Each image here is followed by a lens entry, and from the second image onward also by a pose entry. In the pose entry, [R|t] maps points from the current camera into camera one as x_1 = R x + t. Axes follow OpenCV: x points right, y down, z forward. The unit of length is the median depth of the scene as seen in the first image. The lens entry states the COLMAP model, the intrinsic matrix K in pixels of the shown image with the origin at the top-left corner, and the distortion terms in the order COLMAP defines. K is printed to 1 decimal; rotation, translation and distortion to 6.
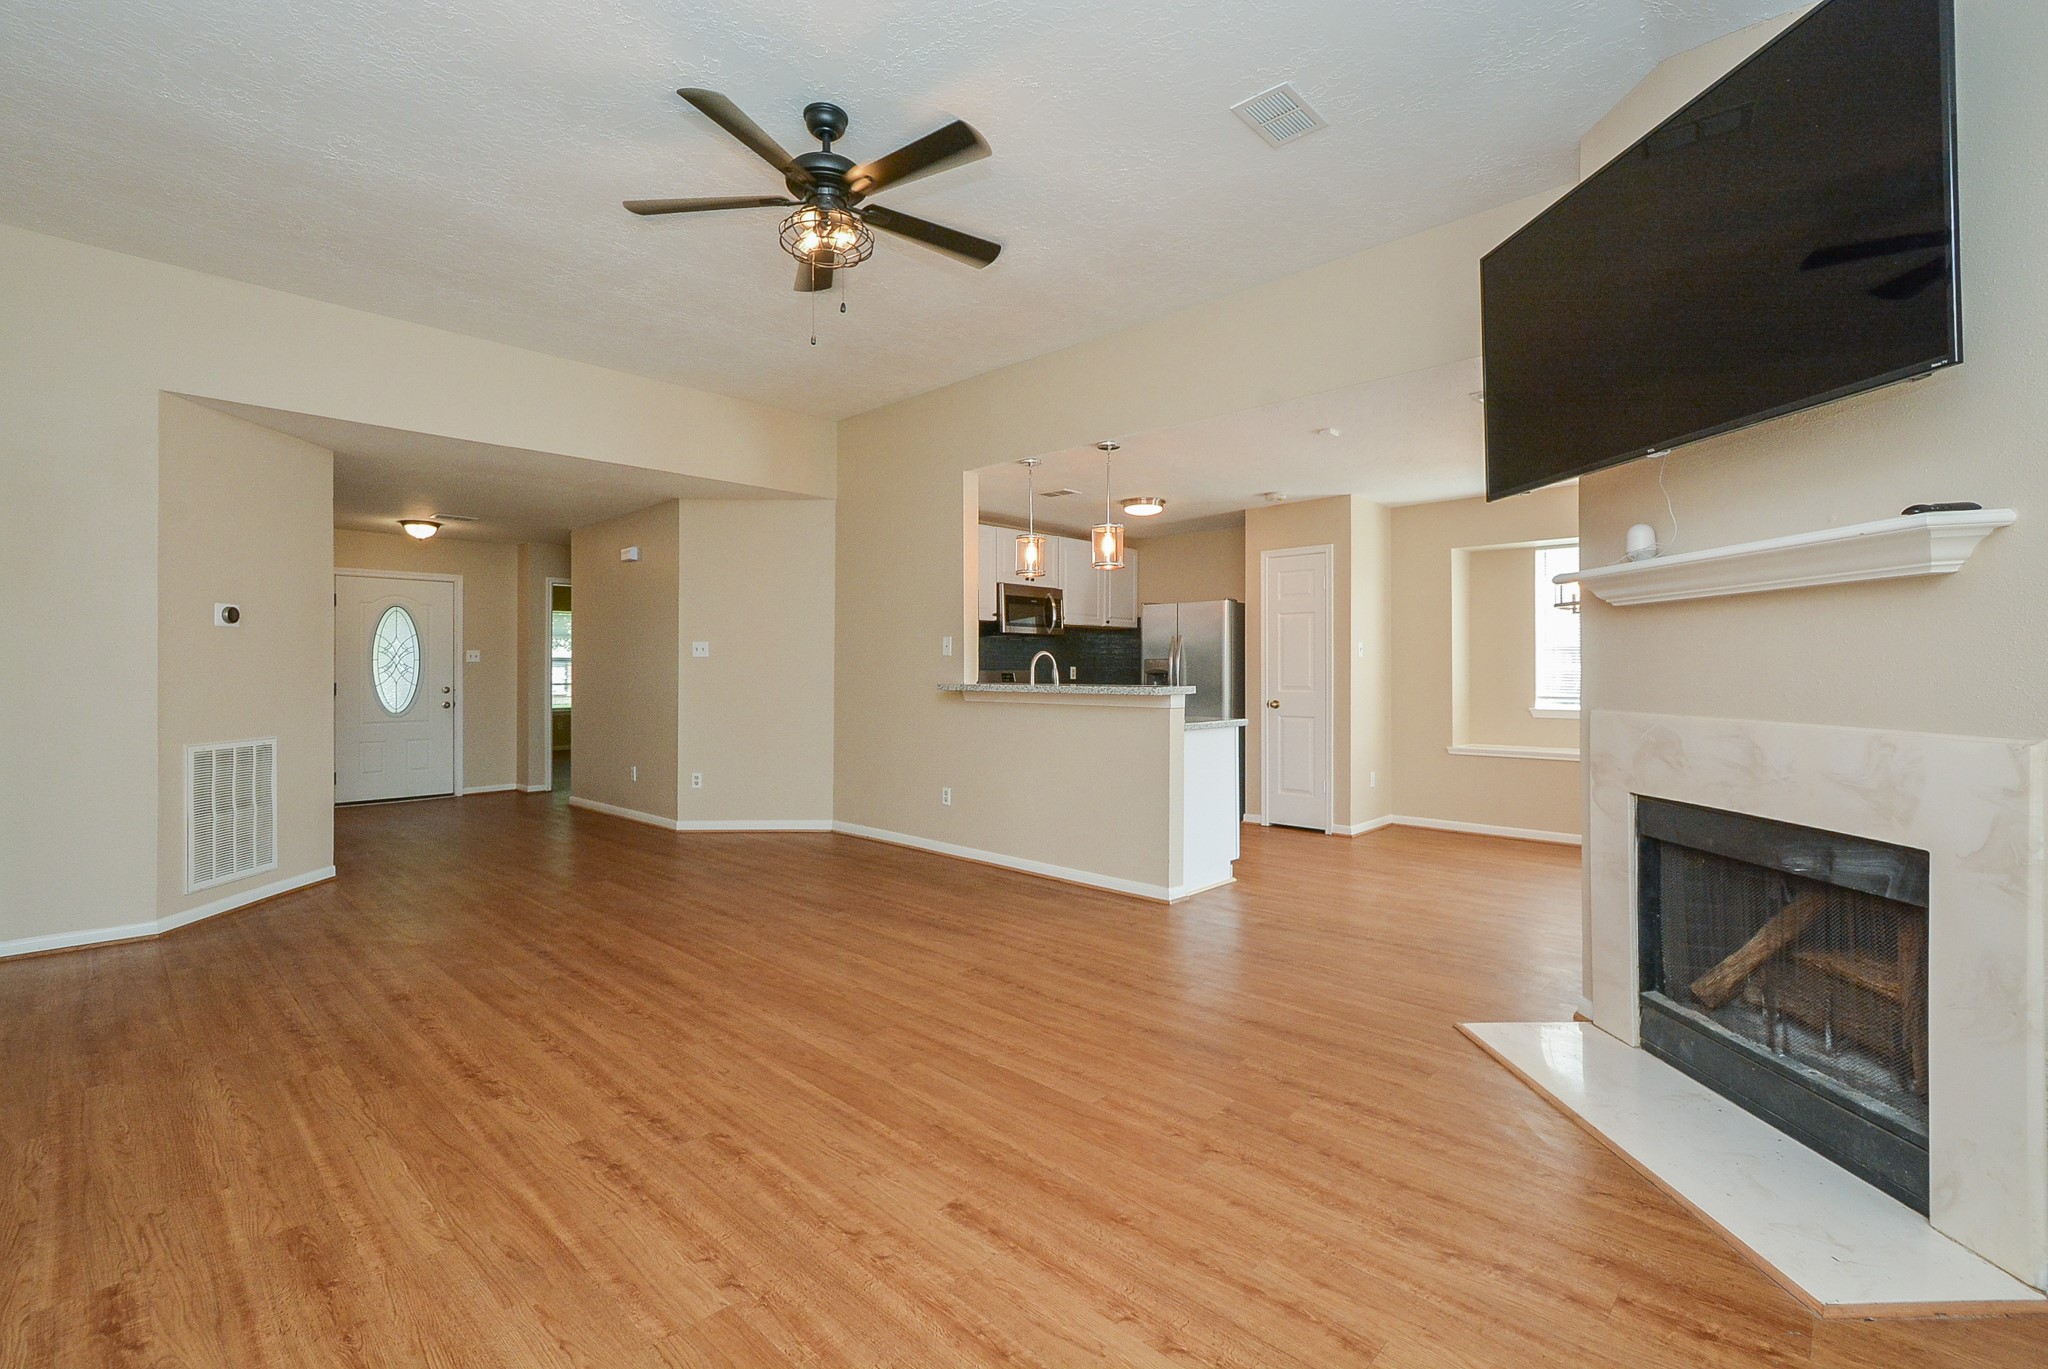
lens RADIAL K [[901.7, 0, 1029.1], [0, 901.7, 664.8], [0, 0, 1]] dist [0.002344, -0.003259]
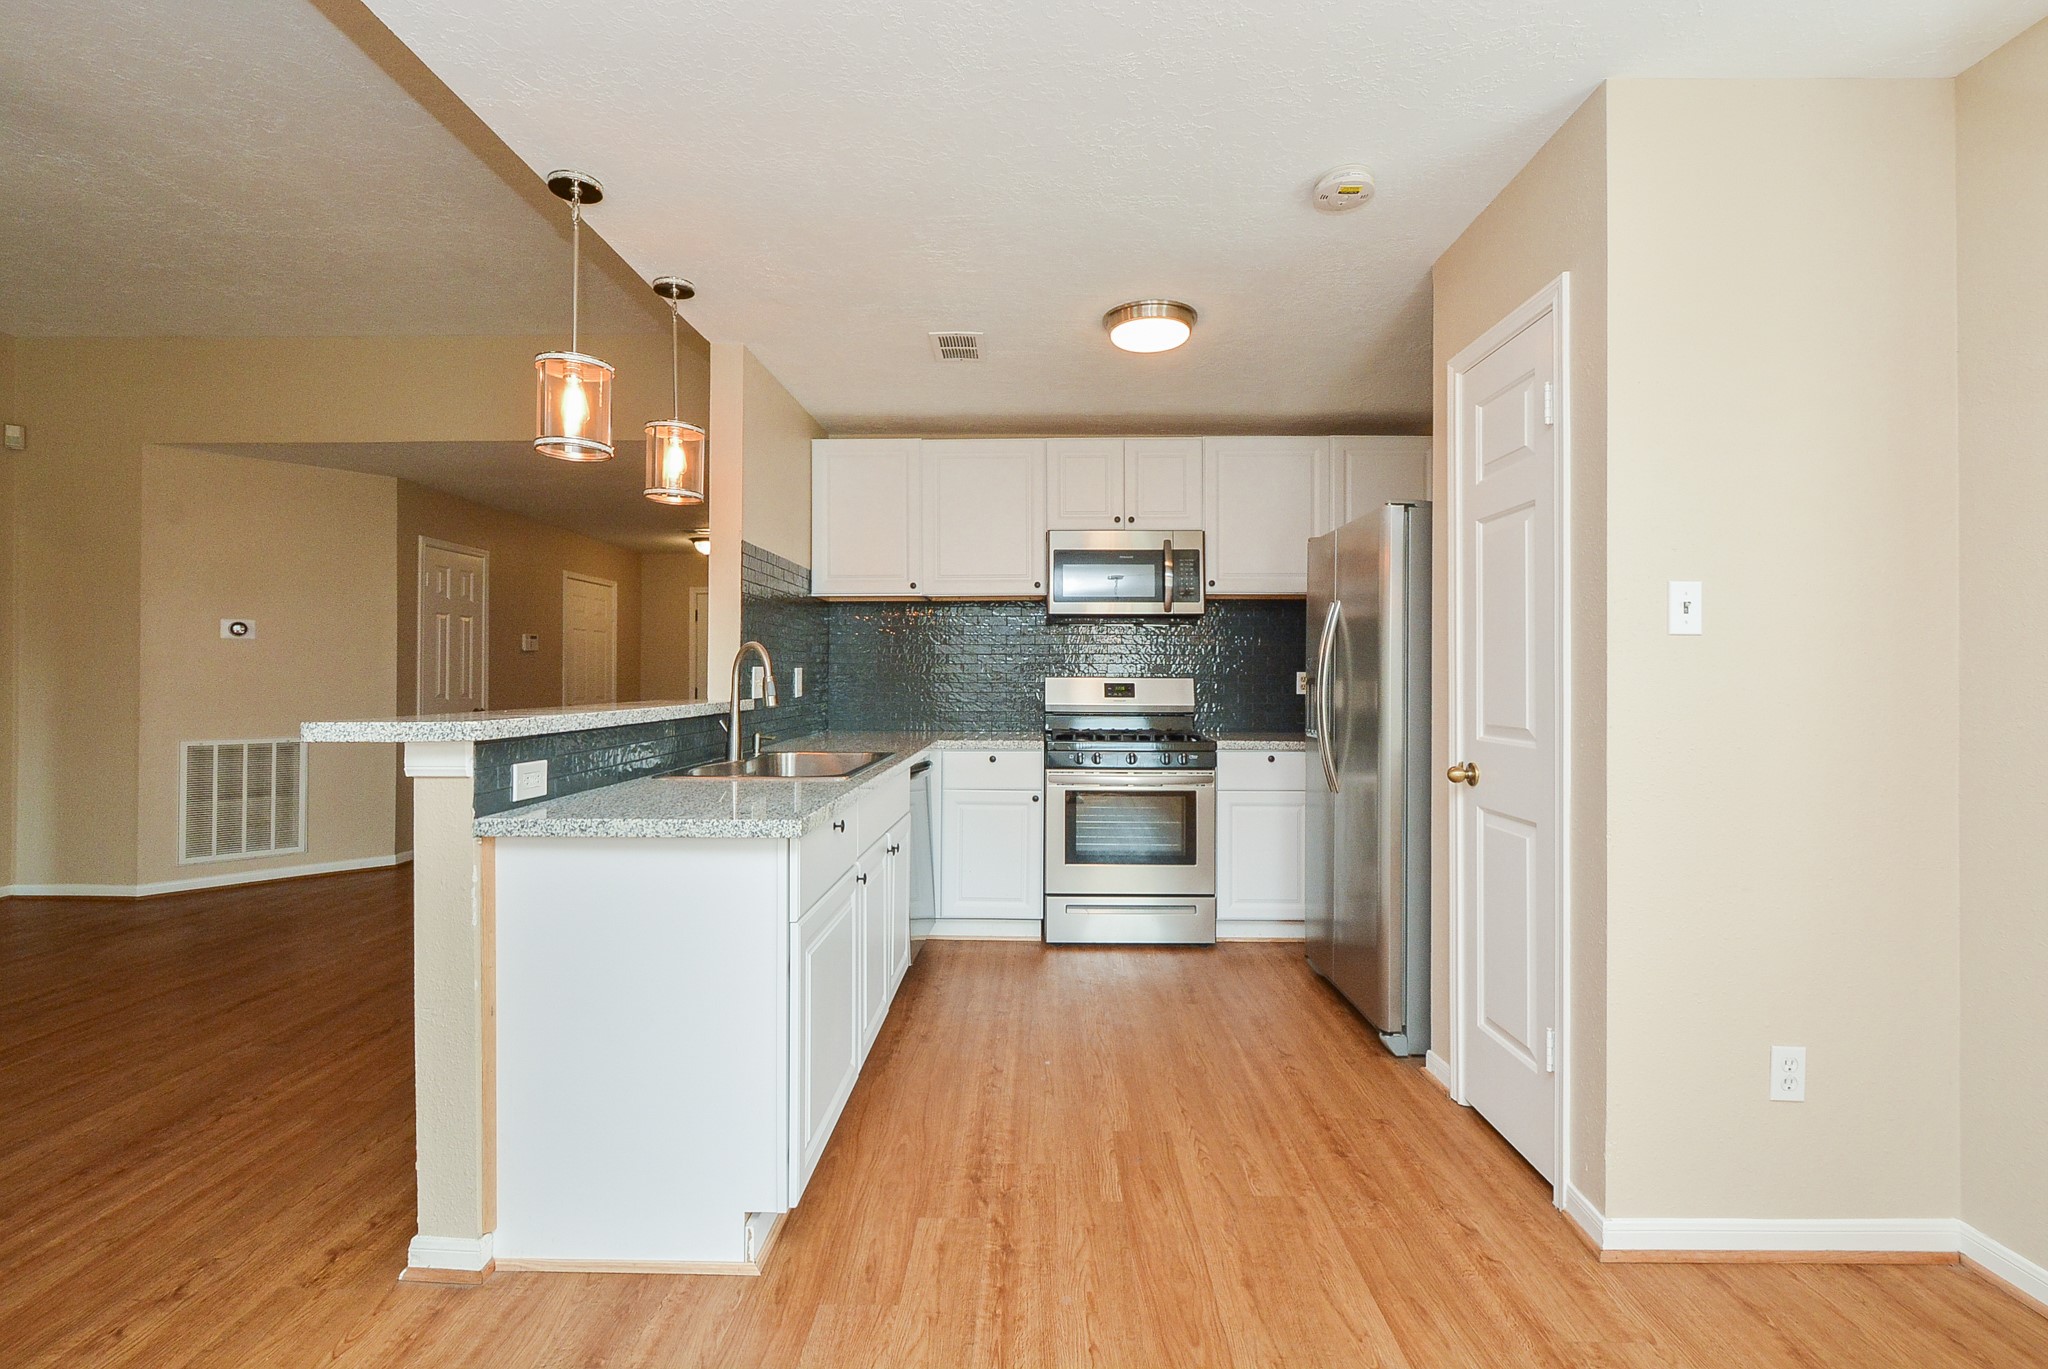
lens RADIAL K [[897.1, 0, 1030.6], [0, 897.1, 666.4], [0, 0, 1]] dist [0.008922, -0.007863]
pose [[0.673924, -0.007424, -0.738763, 0.431666], [0.003536, 0.999970, -0.006823, 0.002639], [0.738792, 0.001986, 0.673930, 0.645019]]
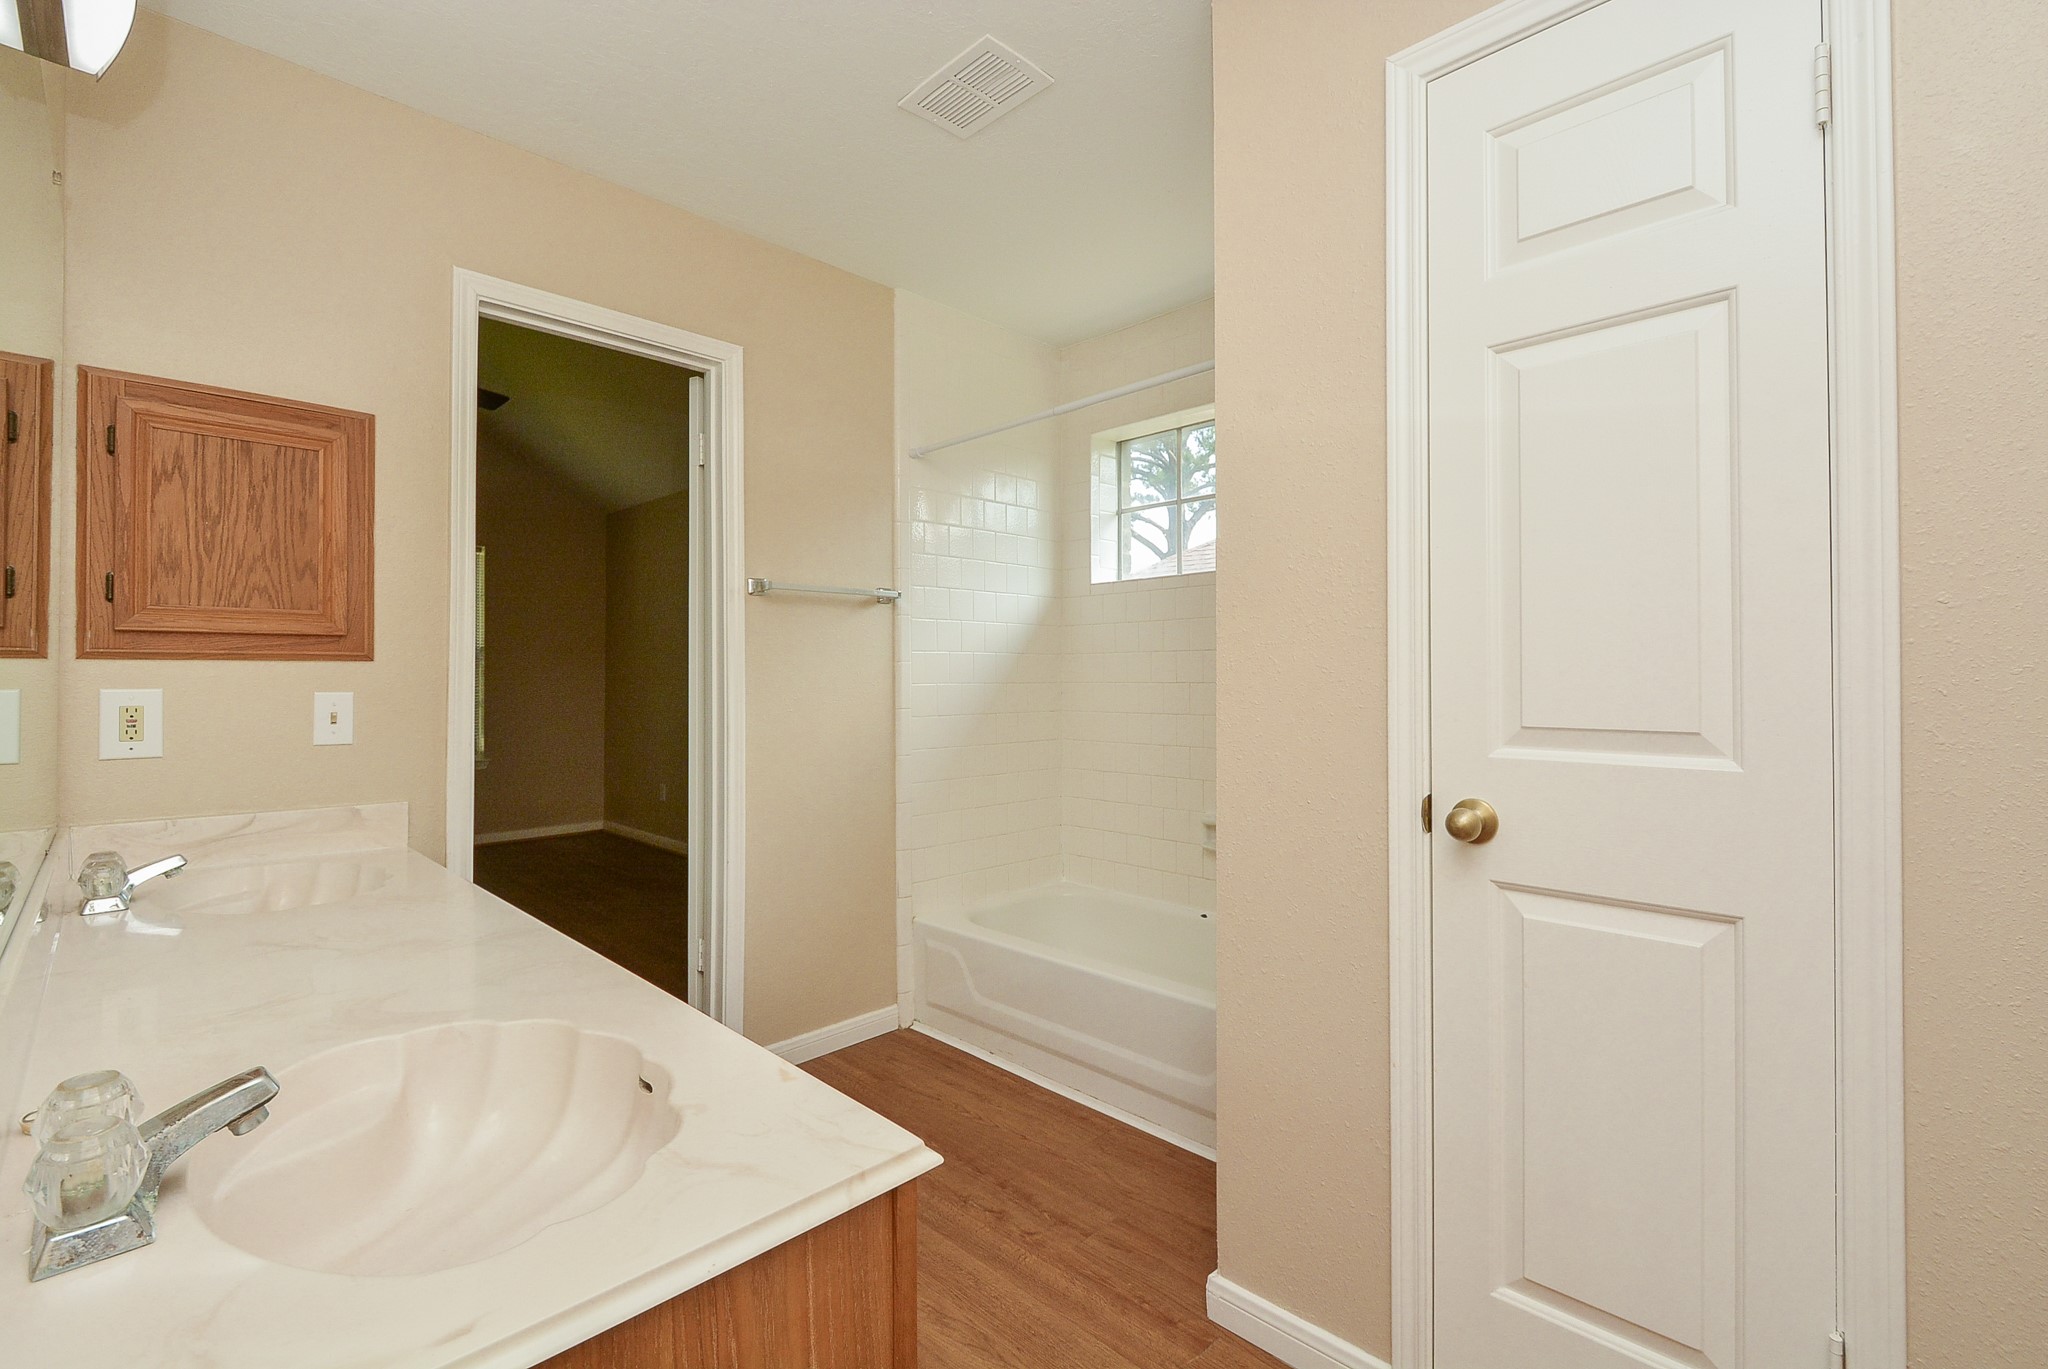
lens RADIAL K [[897.1, 0, 1030.6], [0, 897.1, 666.4], [0, 0, 1]] dist [0.008922, -0.007863]
pose [[0.999691, -0.002022, -0.024770, 0.189009], [0.001846, 0.999973, -0.007158, 0.012334], [0.024783, 0.007110, 0.999668, 0.828418]]
